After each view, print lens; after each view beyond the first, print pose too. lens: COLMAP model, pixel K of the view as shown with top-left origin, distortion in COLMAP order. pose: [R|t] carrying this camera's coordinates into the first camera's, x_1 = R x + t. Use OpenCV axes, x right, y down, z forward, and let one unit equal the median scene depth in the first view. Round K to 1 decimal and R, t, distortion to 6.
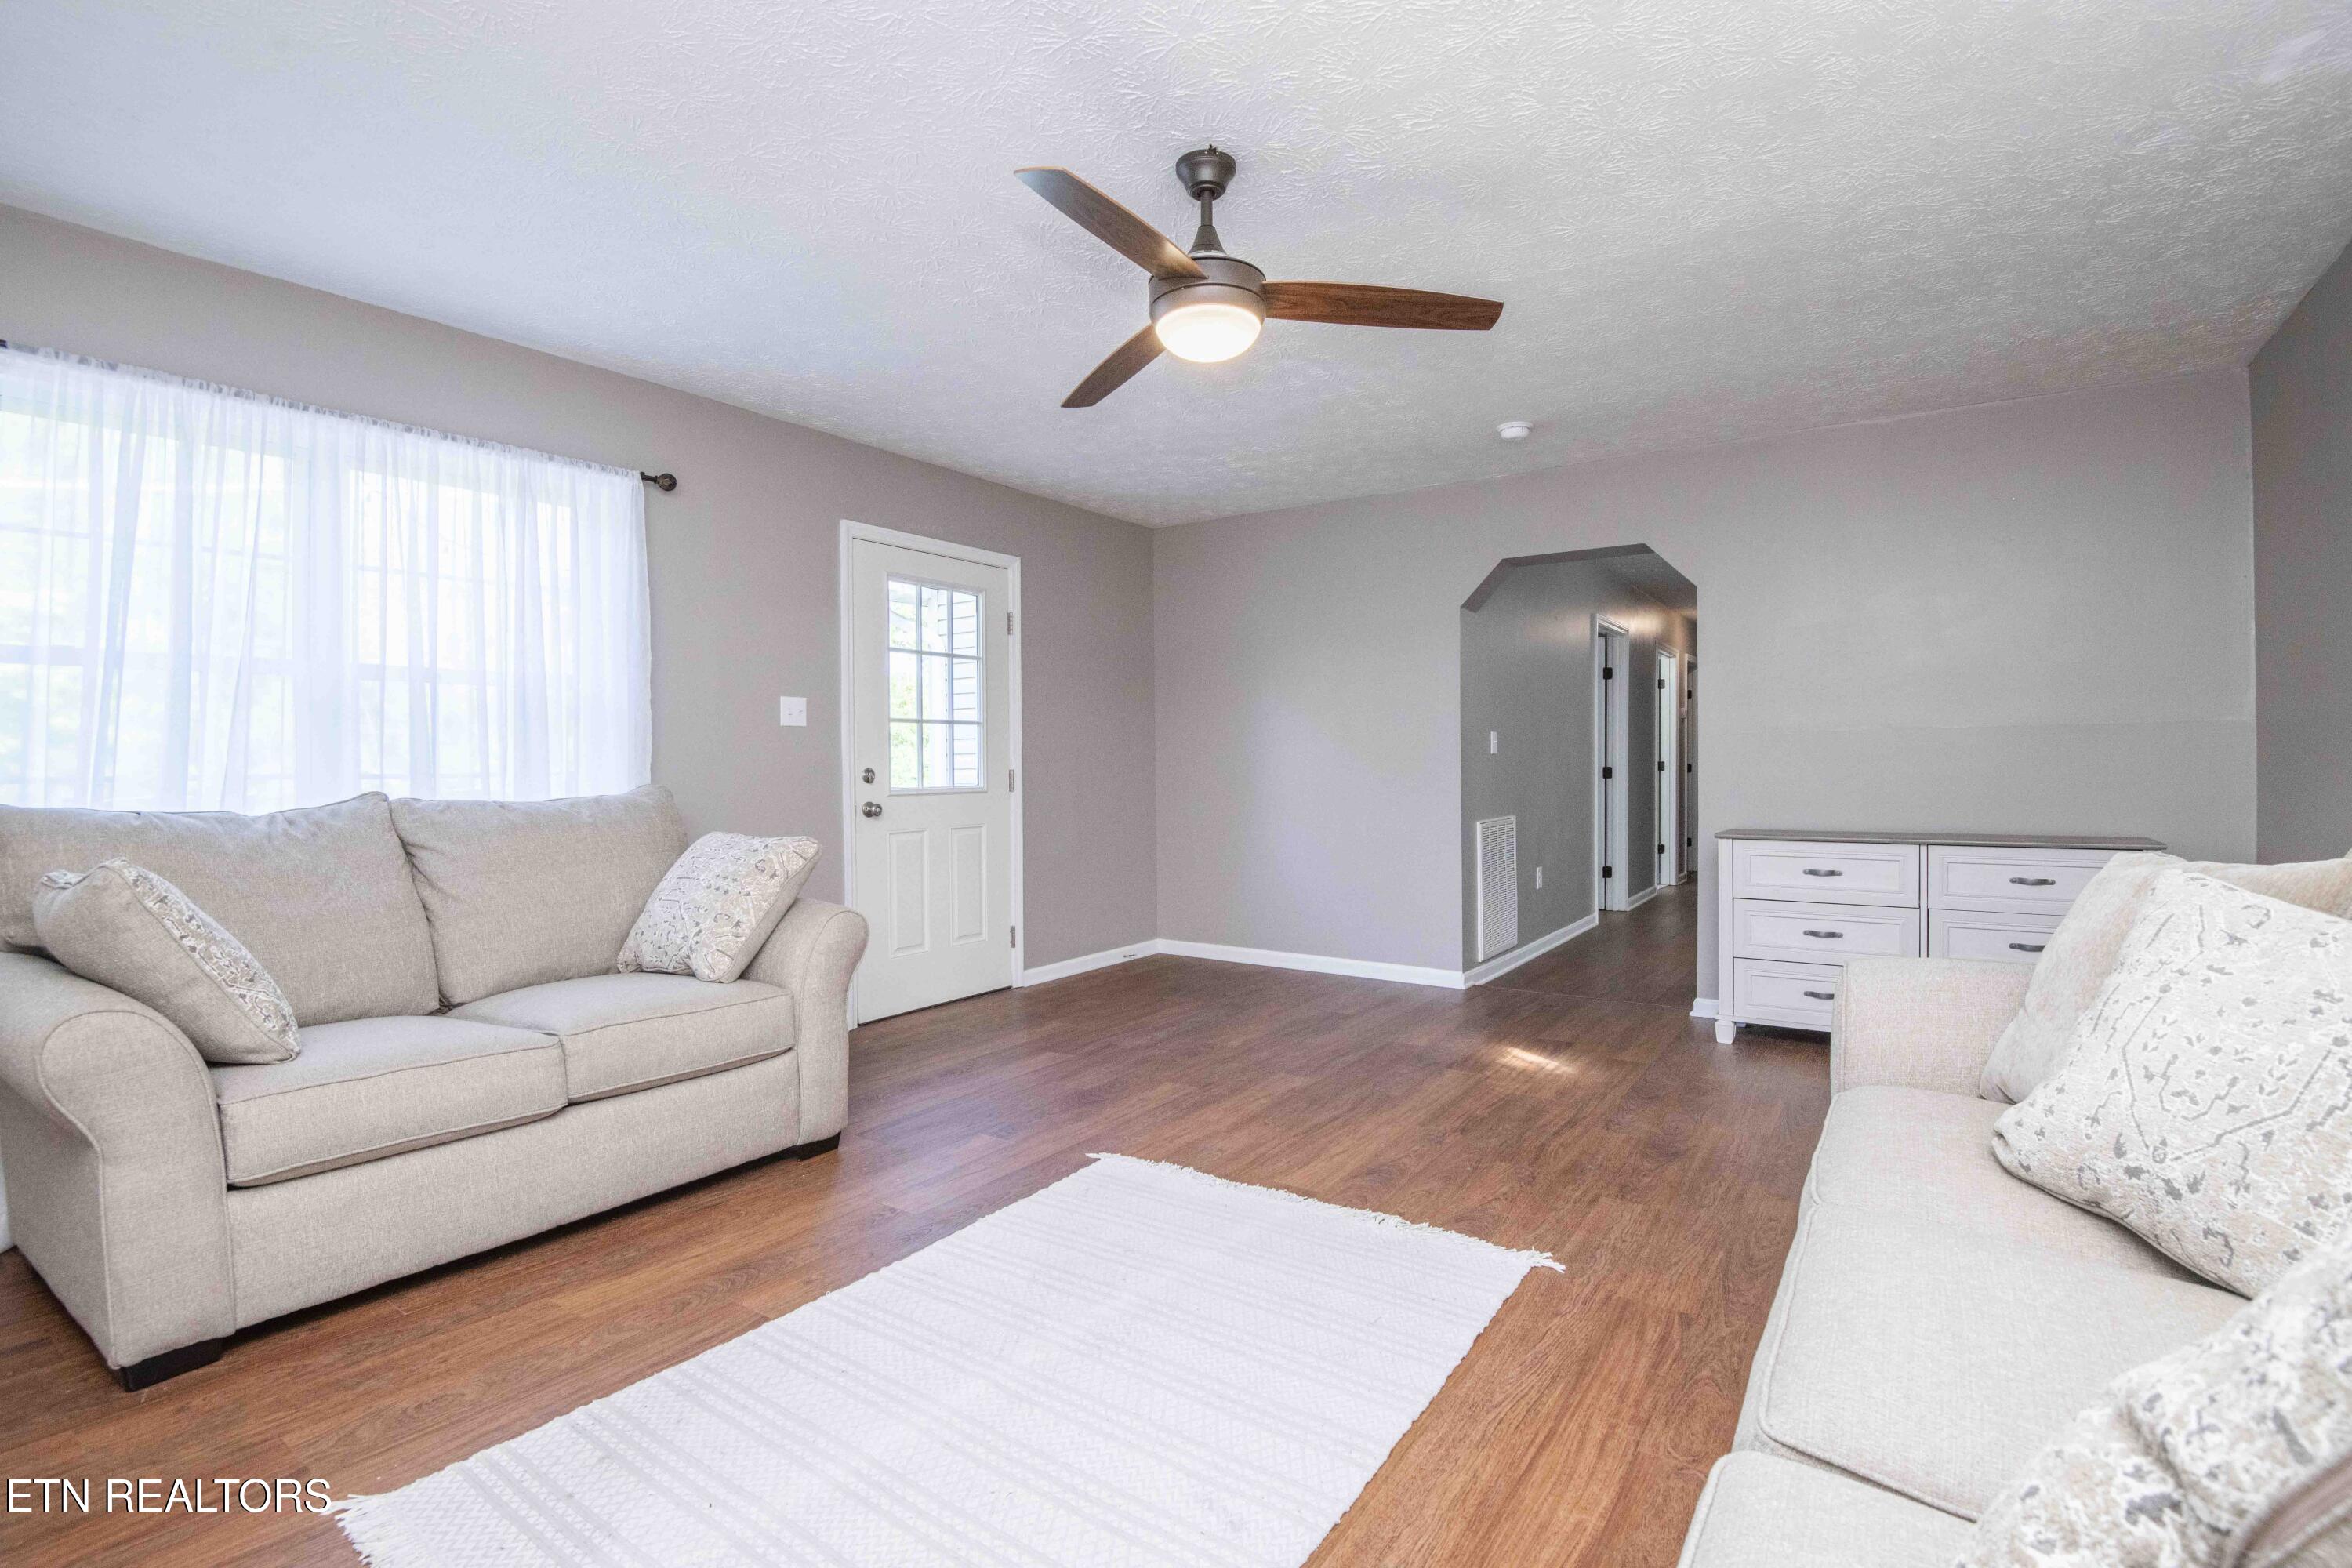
lens RADIAL K [[1093.4, 0, 1176.4], [0, 1093.4, 772.9], [0, 0, 1]] dist [-0.023670, -0.010453]
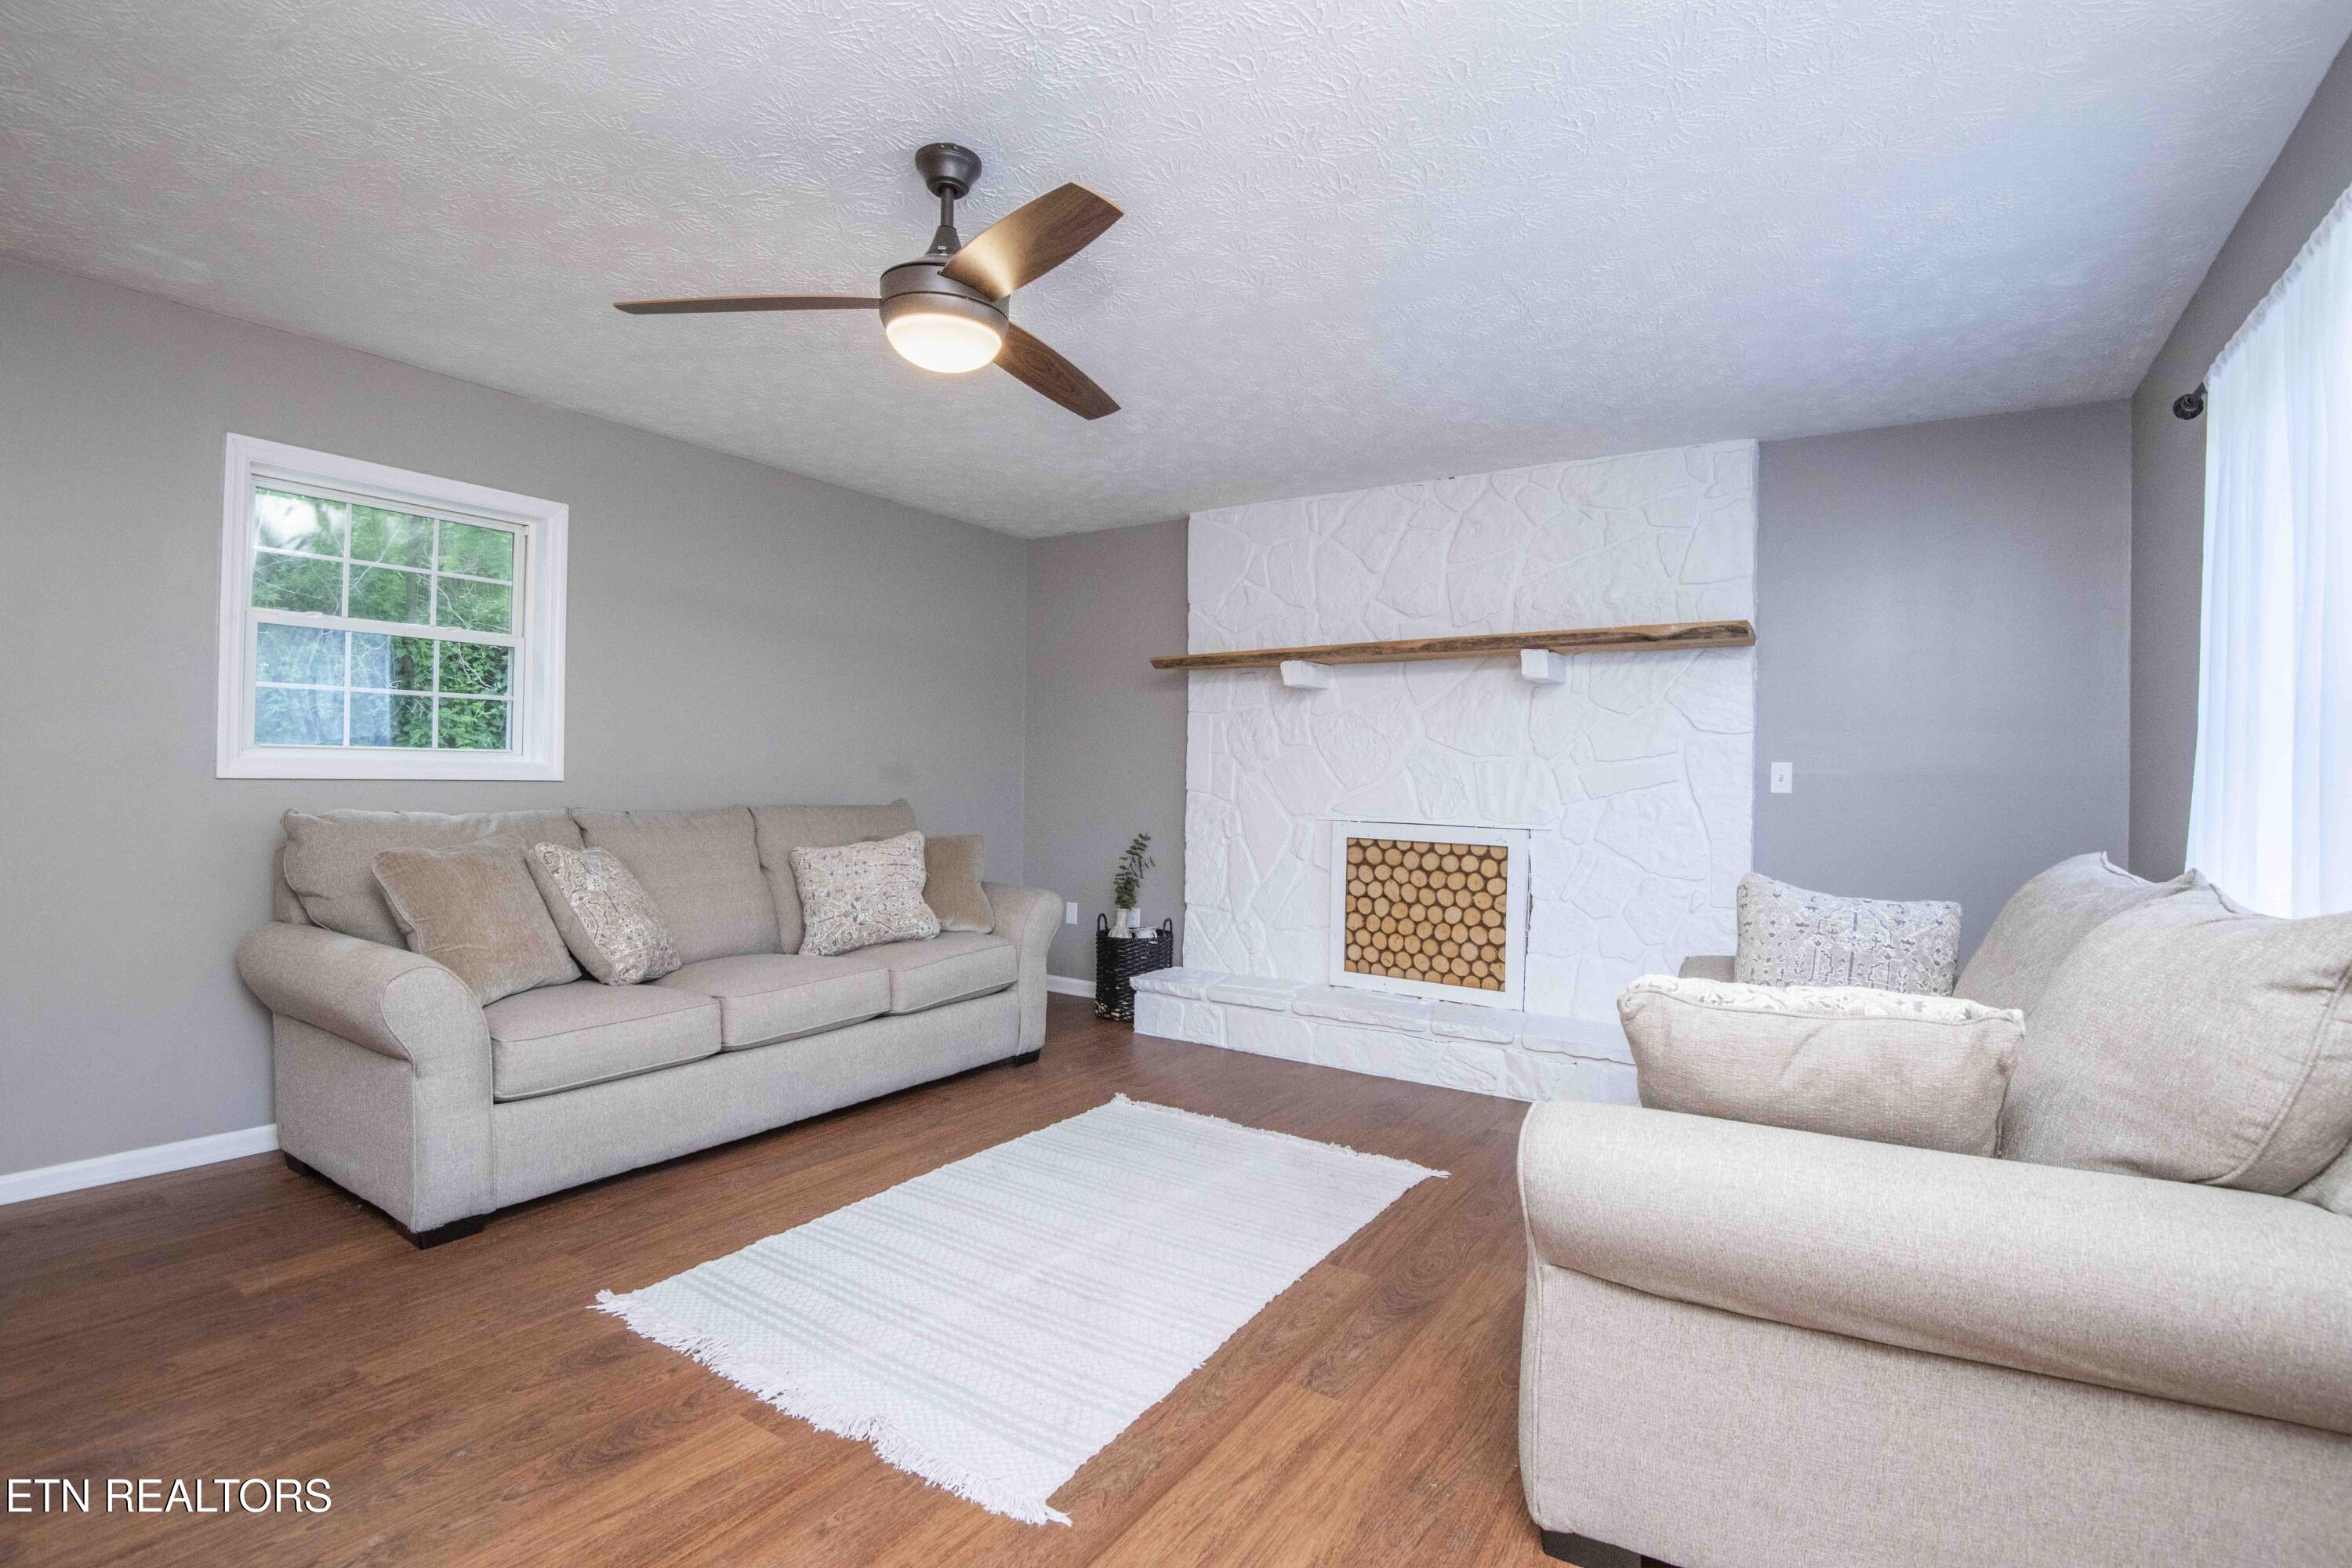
lens RADIAL K [[1093.4, 0, 1189.3], [0, 1093.4, 779.4], [0, 0, 1]] dist [-0.023670, -0.010453]
pose [[-0.999282, -0.008974, -0.036808, -0.123345], [-0.009406, 0.999889, 0.011584, -0.035908], [0.036700, 0.011922, -0.999255, 1.601453]]
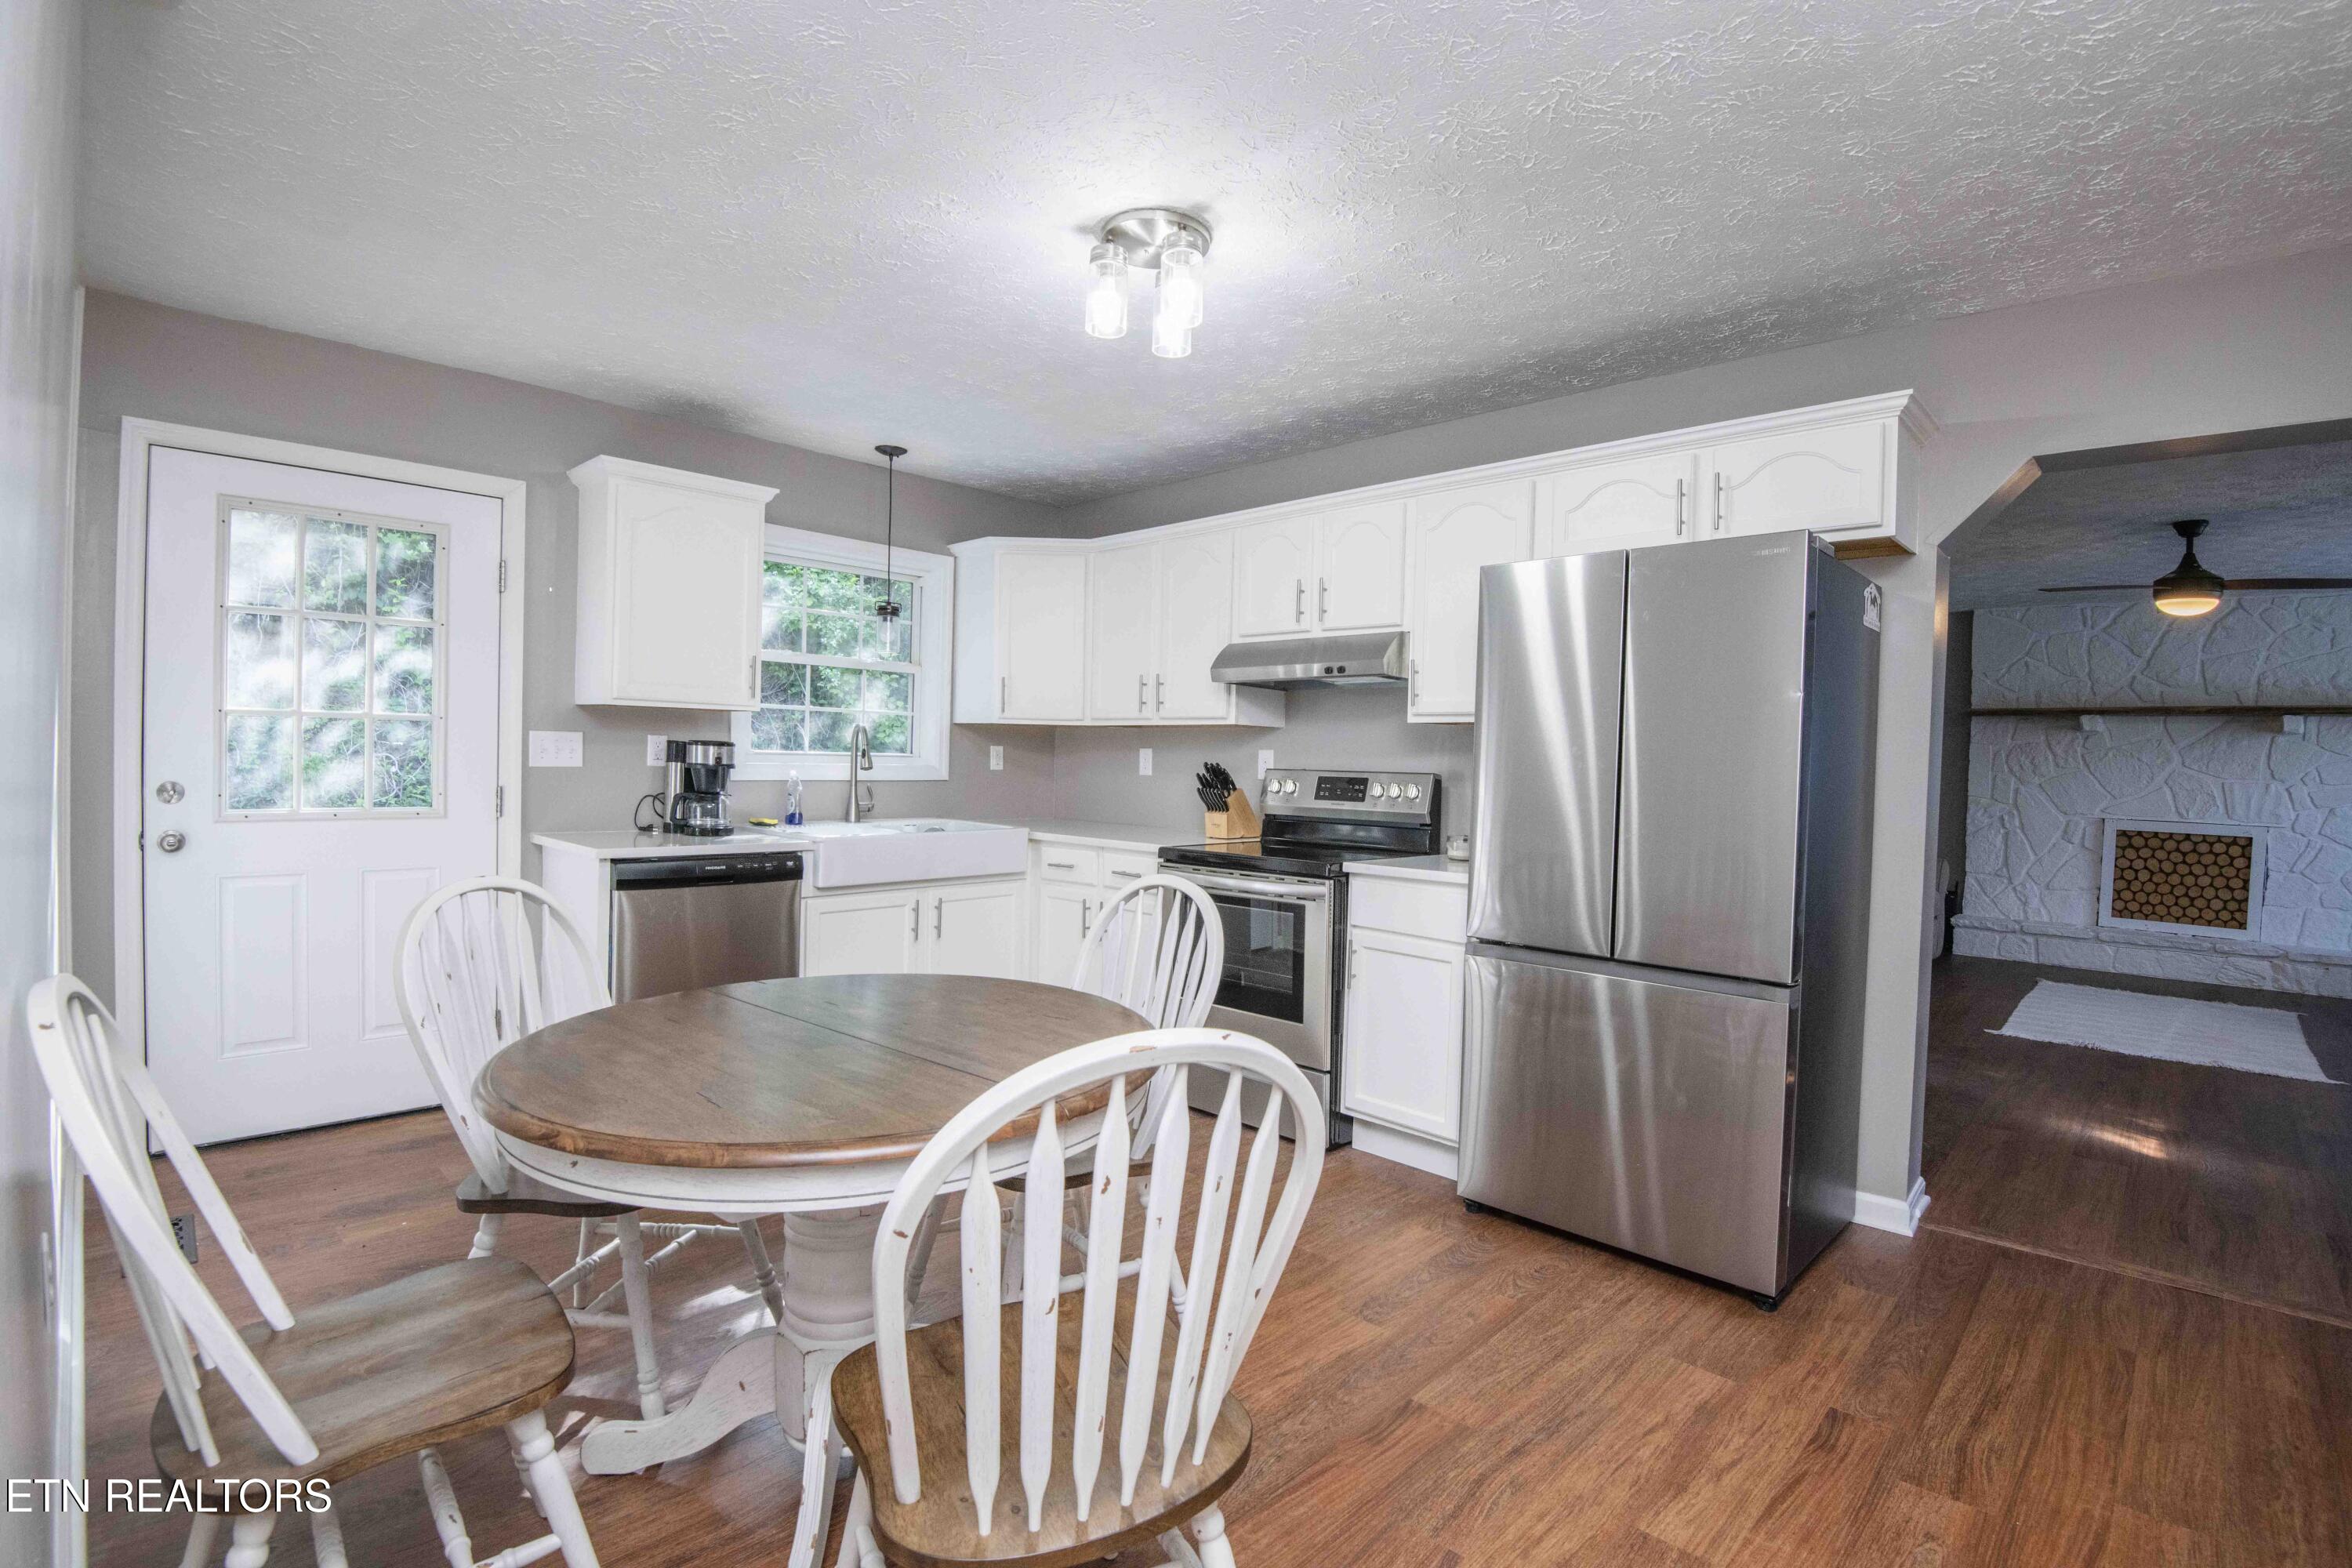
lens RADIAL K [[1093.4, 0, 1204.3], [0, 1093.4, 781.4], [0, 0, 1]] dist [-0.023670, -0.010453]
pose [[-0.989446, -0.022059, 0.143212, 1.300618], [-0.017695, 0.999342, 0.031673, -0.083454], [-0.143816, 0.028804, -0.989185, 2.698359]]
